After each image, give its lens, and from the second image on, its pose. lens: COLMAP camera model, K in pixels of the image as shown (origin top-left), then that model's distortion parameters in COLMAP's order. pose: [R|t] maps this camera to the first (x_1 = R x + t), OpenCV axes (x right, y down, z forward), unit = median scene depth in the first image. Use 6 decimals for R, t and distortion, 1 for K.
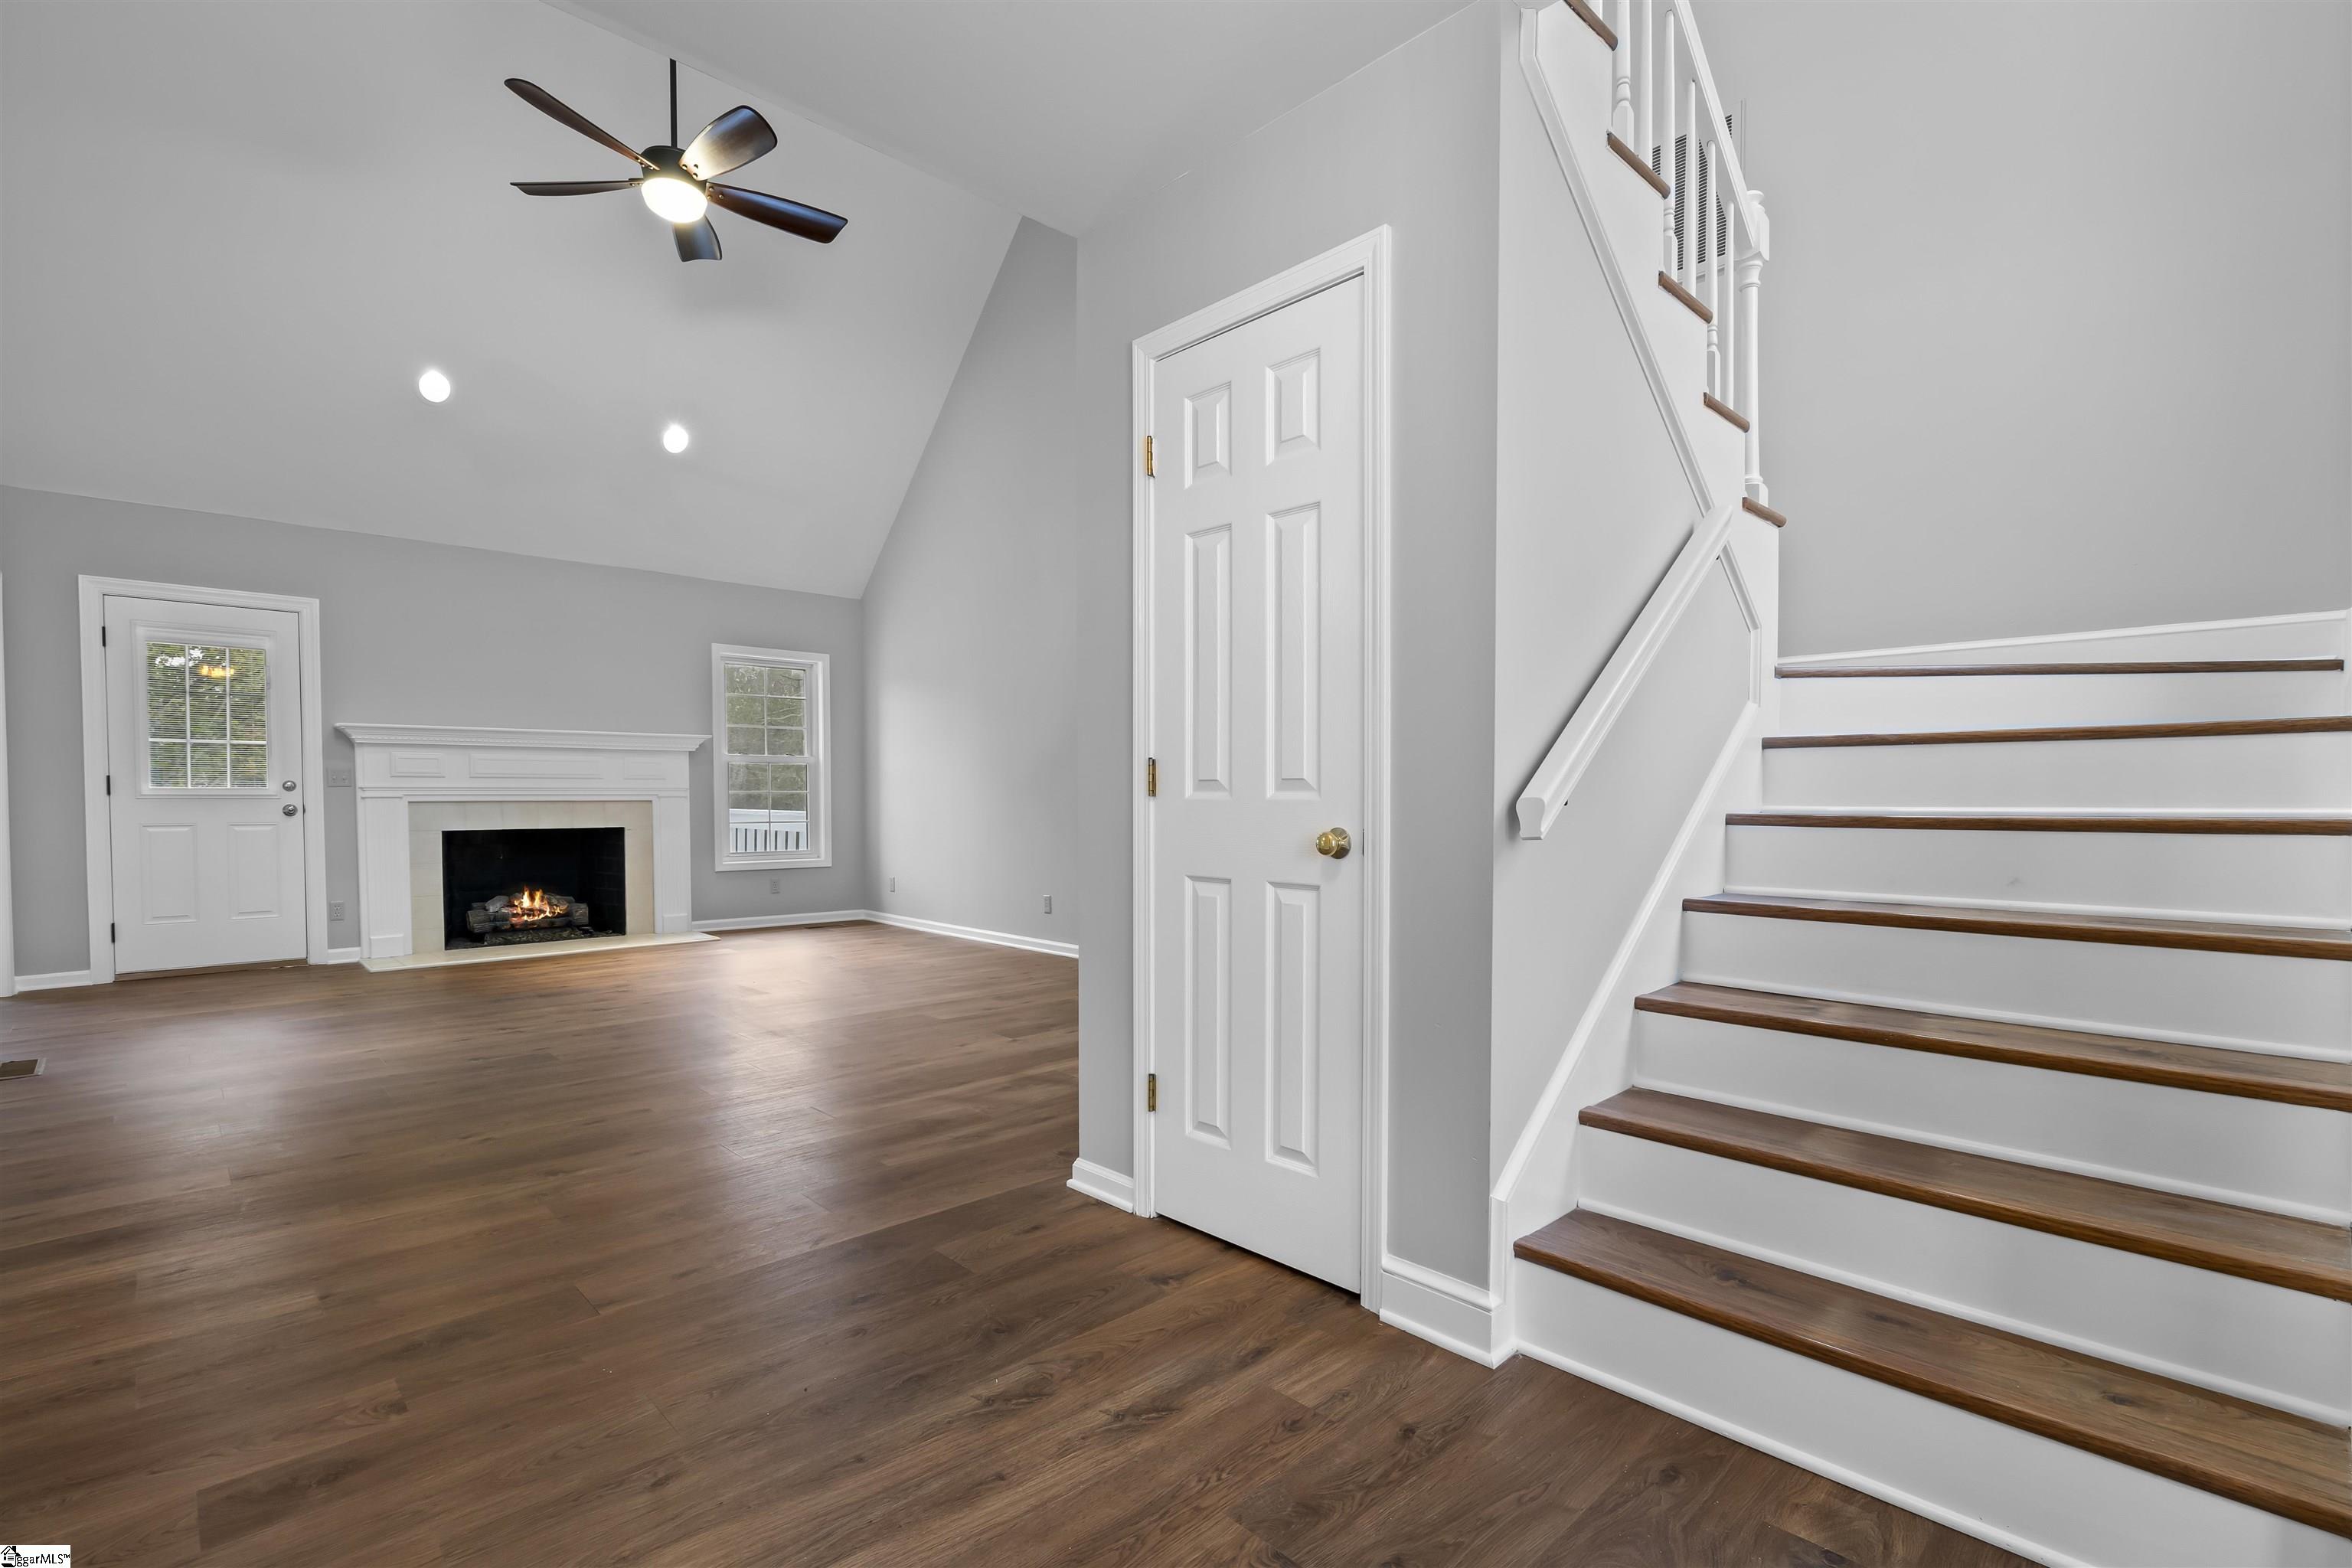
lens RADIAL K [[1062.3, 0, 1160.3], [0, 1062.3, 830.2], [0, 0, 1]] dist [-0.004749, 0.002035]
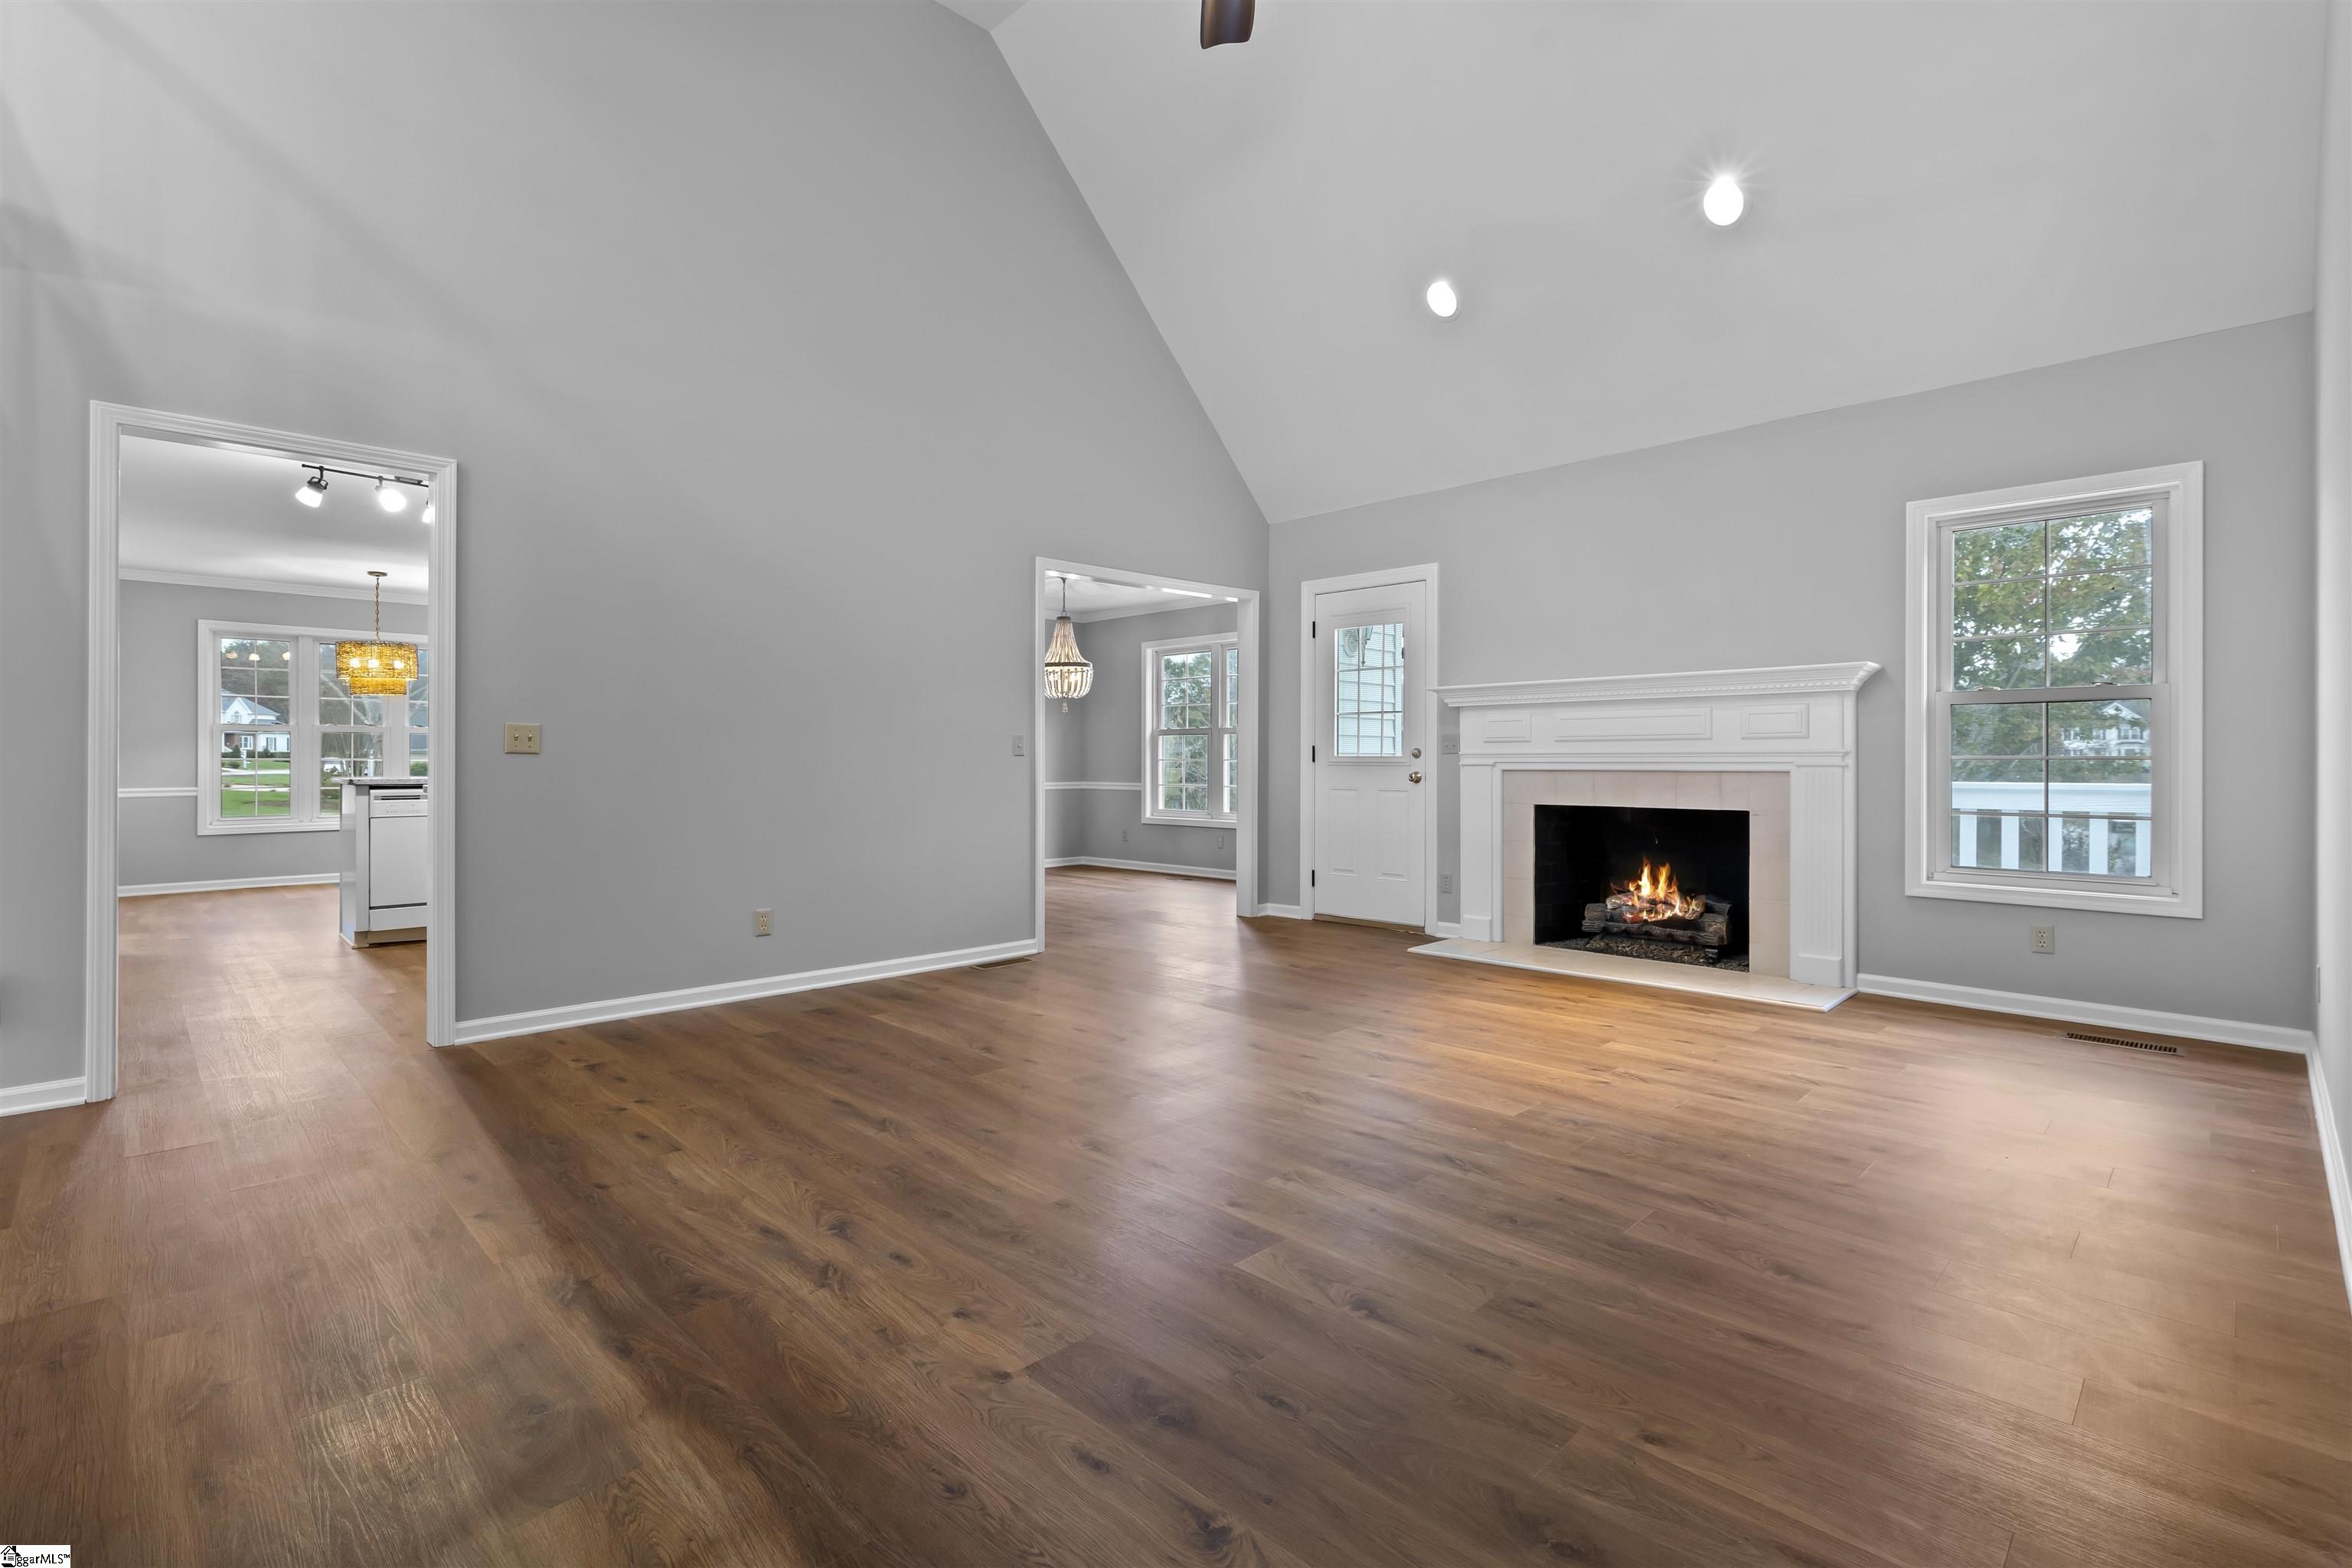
lens RADIAL K [[1062.3, 0, 1174.4], [0, 1062.3, 773.2], [0, 0, 1]] dist [-0.004749, 0.002035]
pose [[0.022251, 0.010576, -0.999696, 0.164506], [-0.033254, 0.999399, 0.009833, -0.022407], [0.999199, 0.033025, 0.022590, 0.664258]]
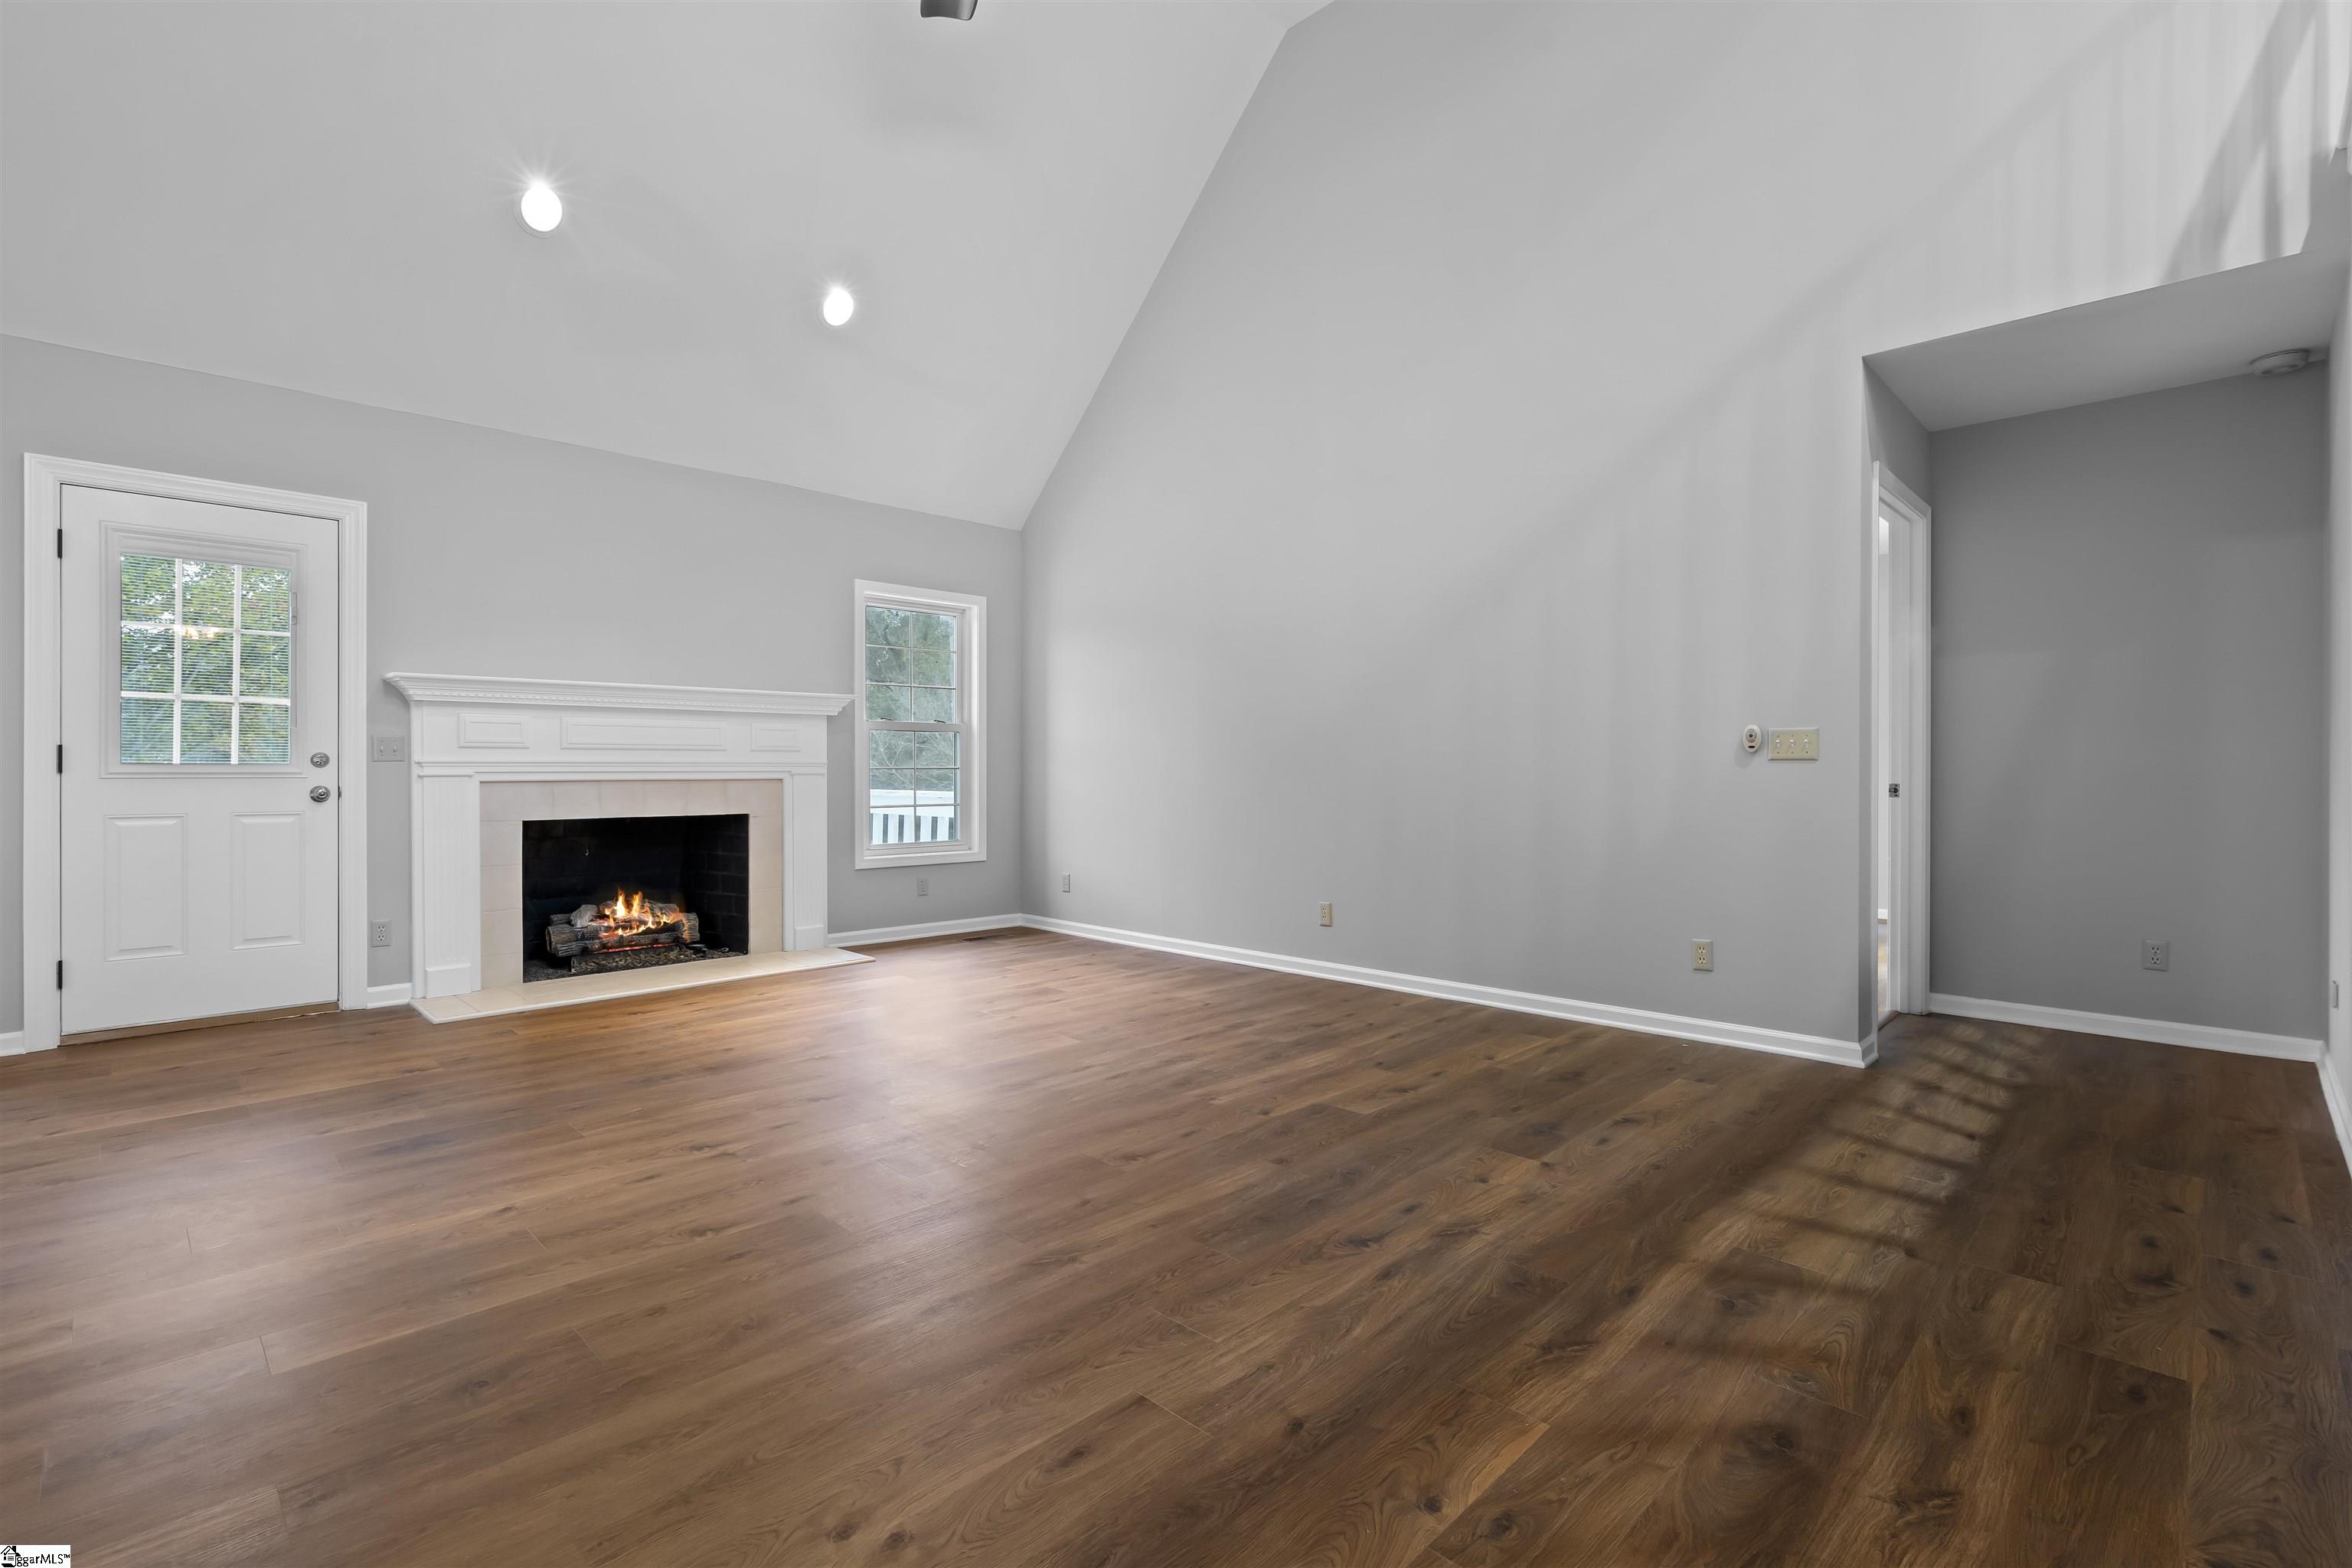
lens RADIAL K [[1062.3, 0, 1168.5], [0, 1062.3, 769.7], [0, 0, 1]] dist [-0.004749, 0.002035]
pose [[0.999616, -0.001483, 0.027657, -0.238275], [0.002395, 0.999453, -0.032972, -0.009087], [-0.027593, 0.033026, 0.999074, 0.238849]]
